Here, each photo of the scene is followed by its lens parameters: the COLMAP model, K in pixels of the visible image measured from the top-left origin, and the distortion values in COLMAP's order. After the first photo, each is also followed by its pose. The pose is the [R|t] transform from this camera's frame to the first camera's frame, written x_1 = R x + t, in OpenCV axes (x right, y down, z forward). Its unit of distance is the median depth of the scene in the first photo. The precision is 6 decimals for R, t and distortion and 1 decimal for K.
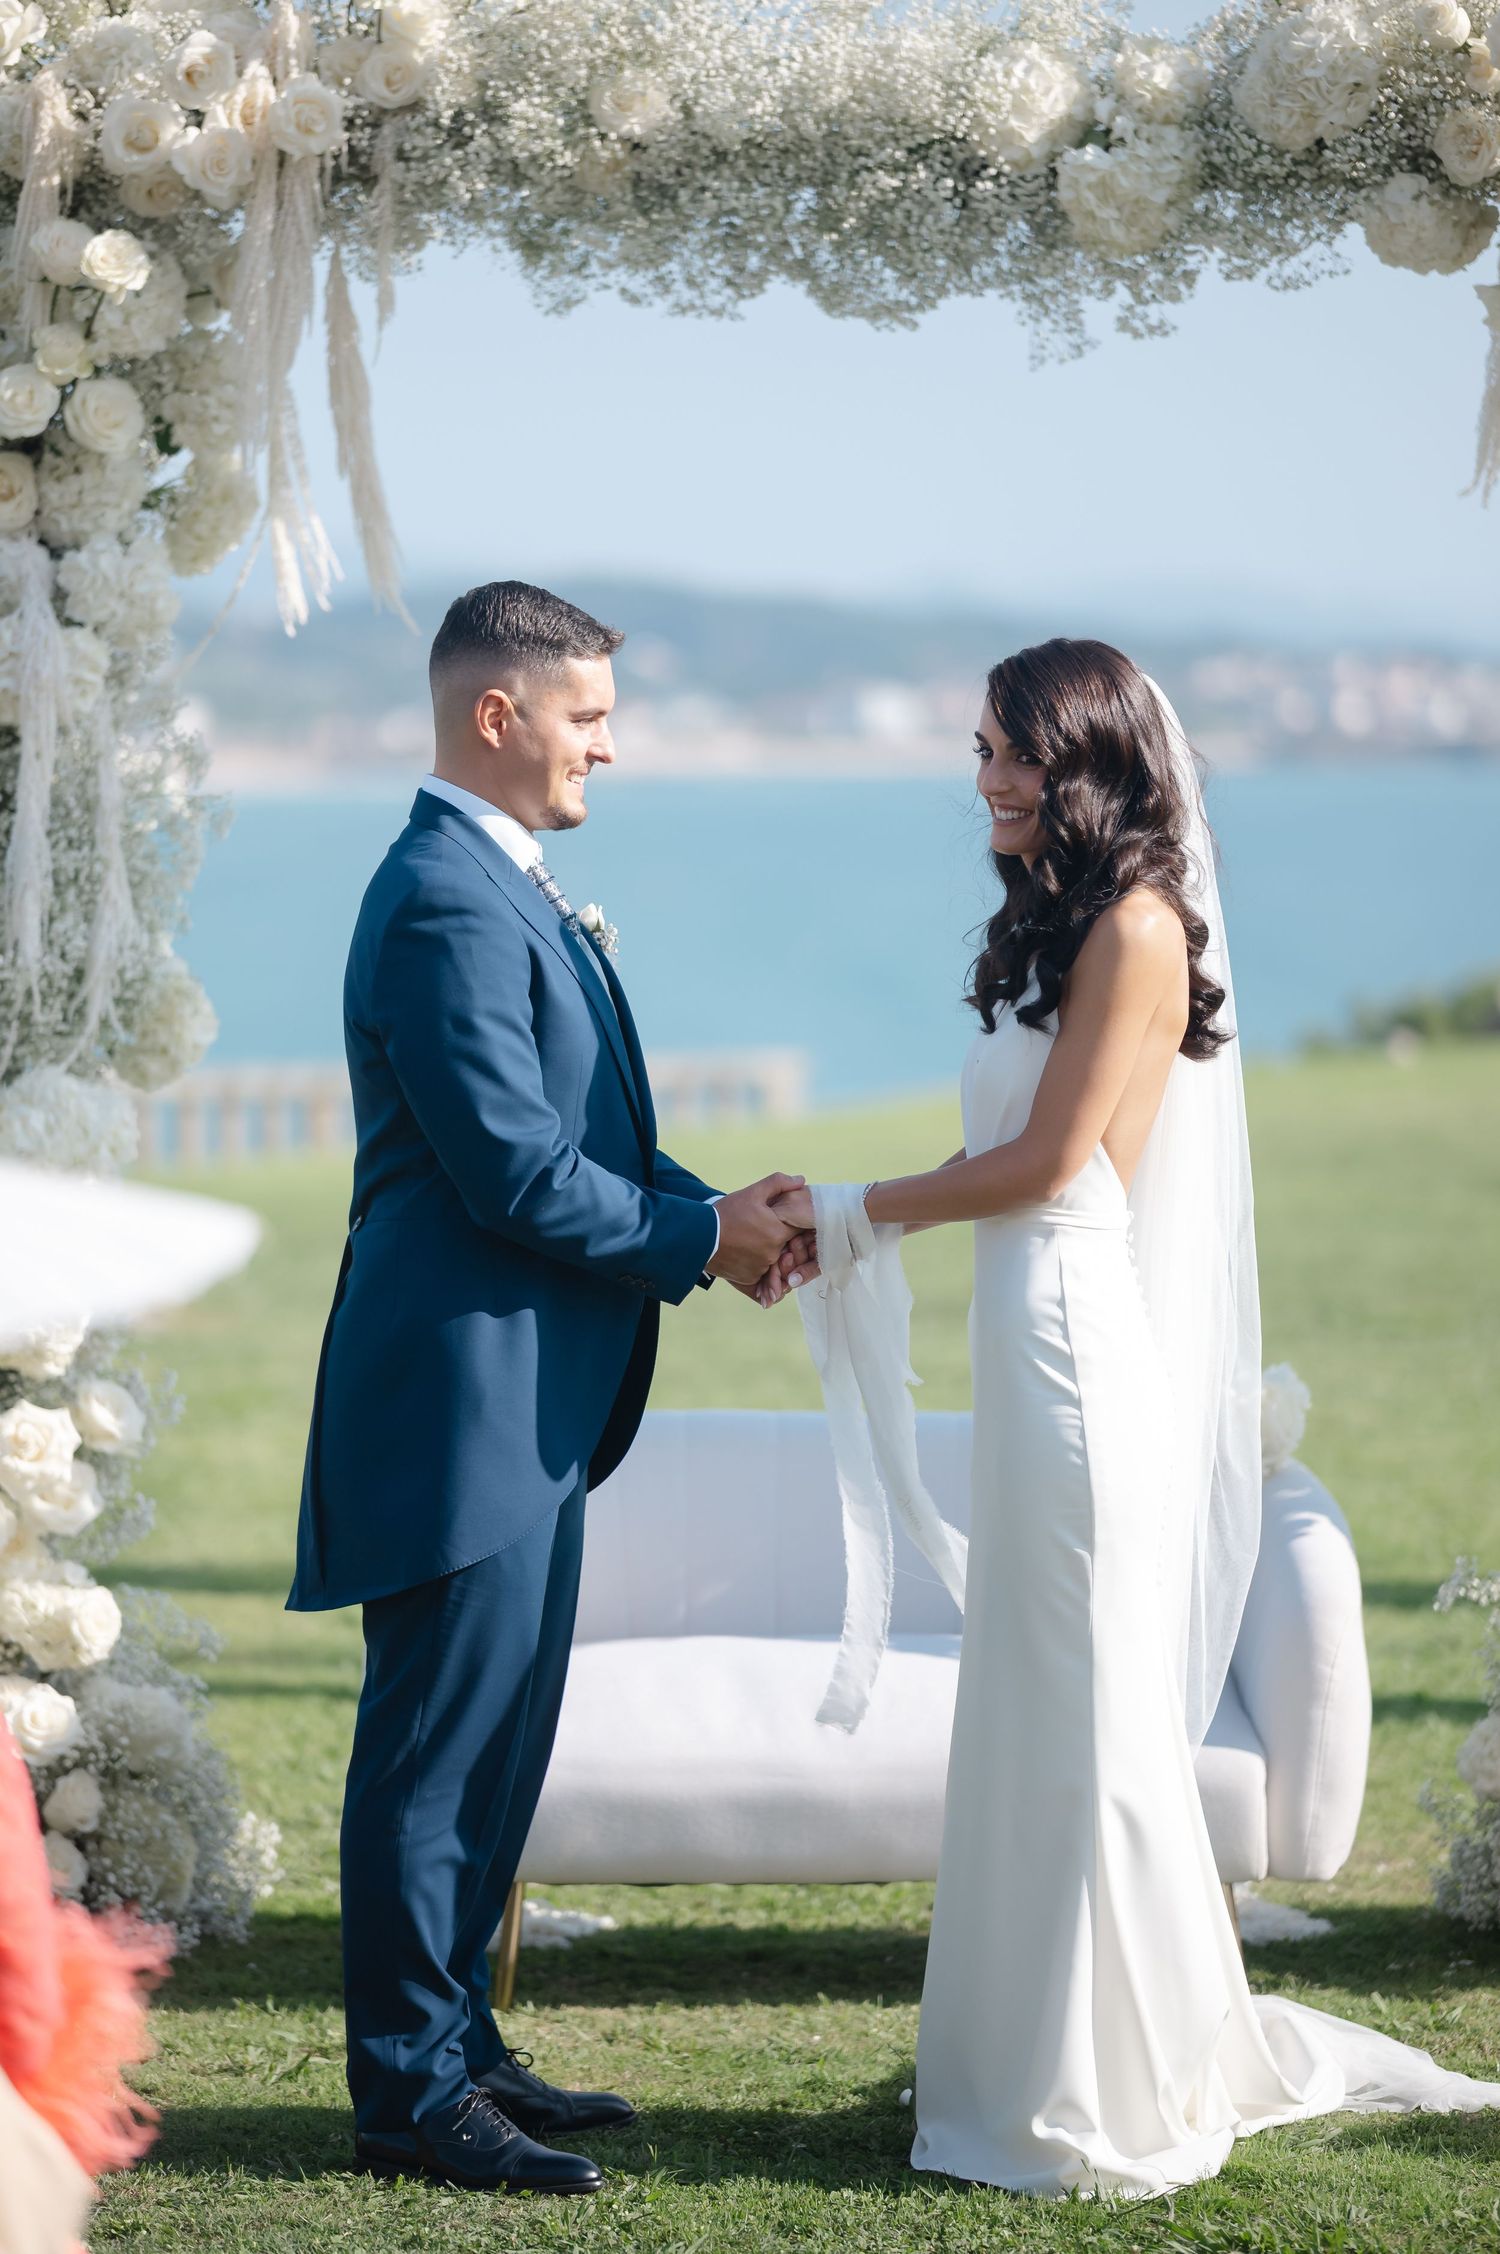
lens RADIAL K [[7195.9, 0, 751.1], [0, 7195.9, 1122.0], [0, 0, 1]] dist [-0.158509, 0.000000]
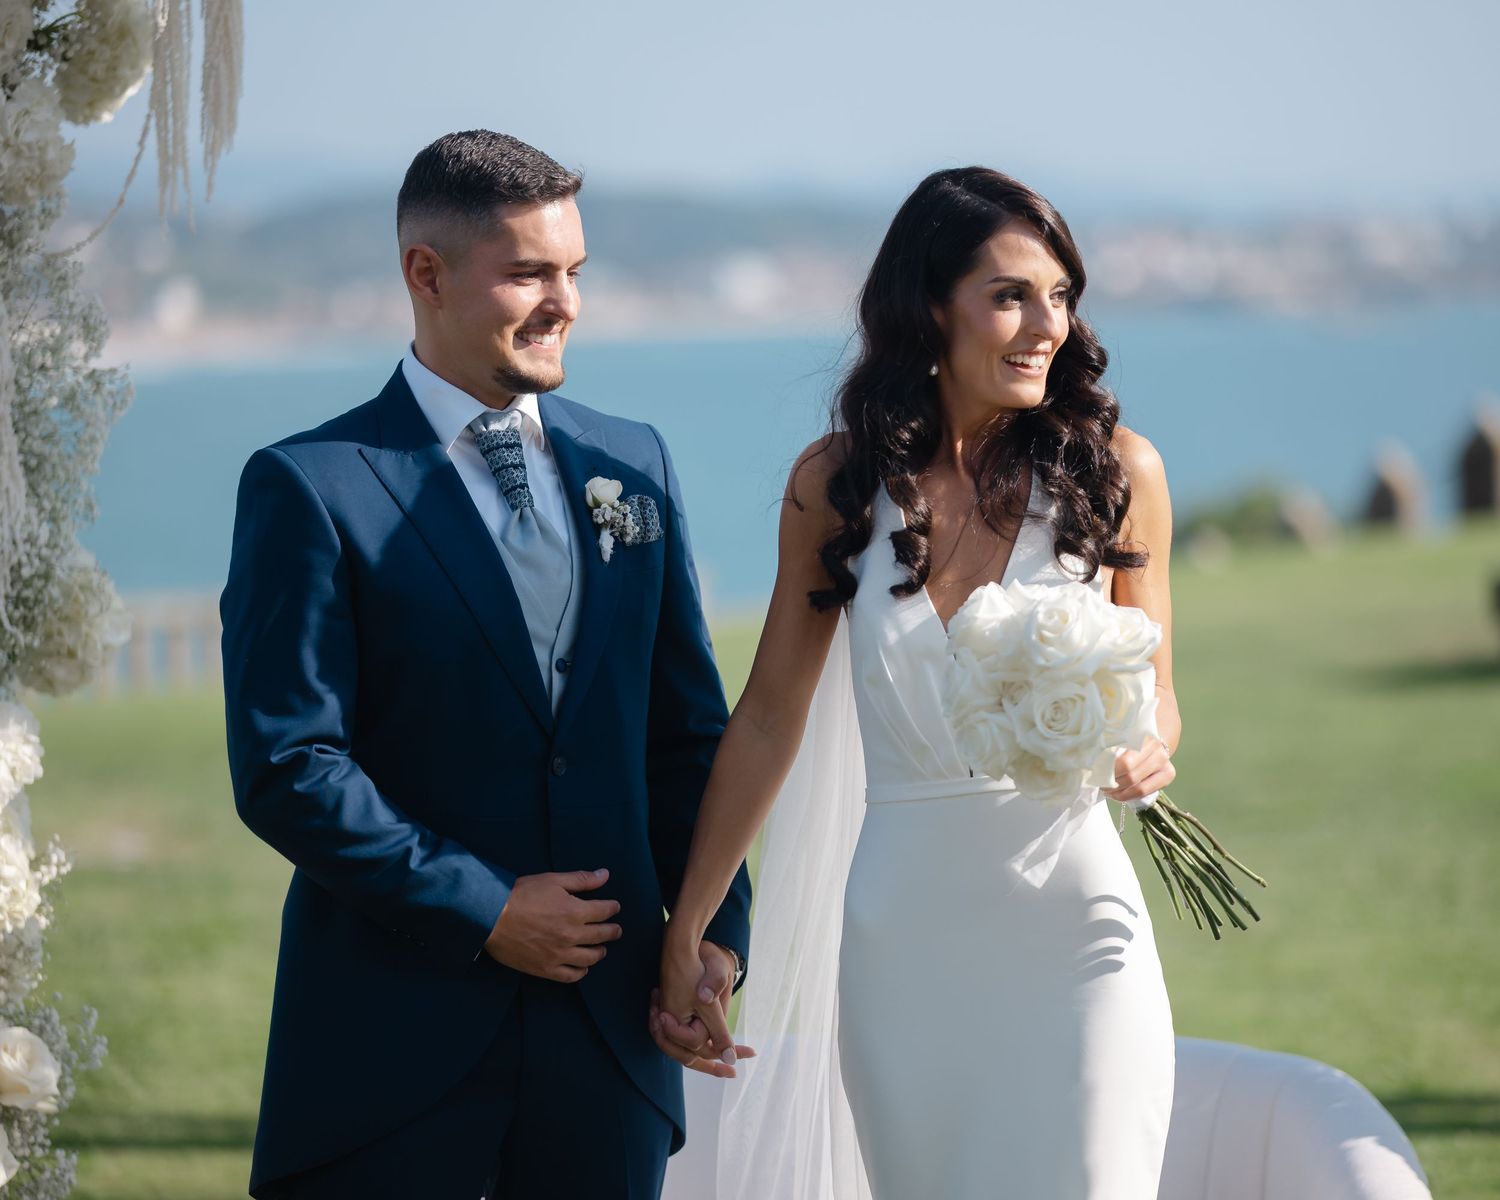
lens RADIAL K [[6044.5, 0, 749.4], [0, 6044.5, 599.1], [0, 0, 1]] dist [-0.208611, 0.000000]
pose [[0.999446, -0.029122, 0.016114, -0.009535], [0.029208, 0.999560, -0.005125, -0.010727], [-0.015957, 0.005592, 0.999857, 0.257223]]
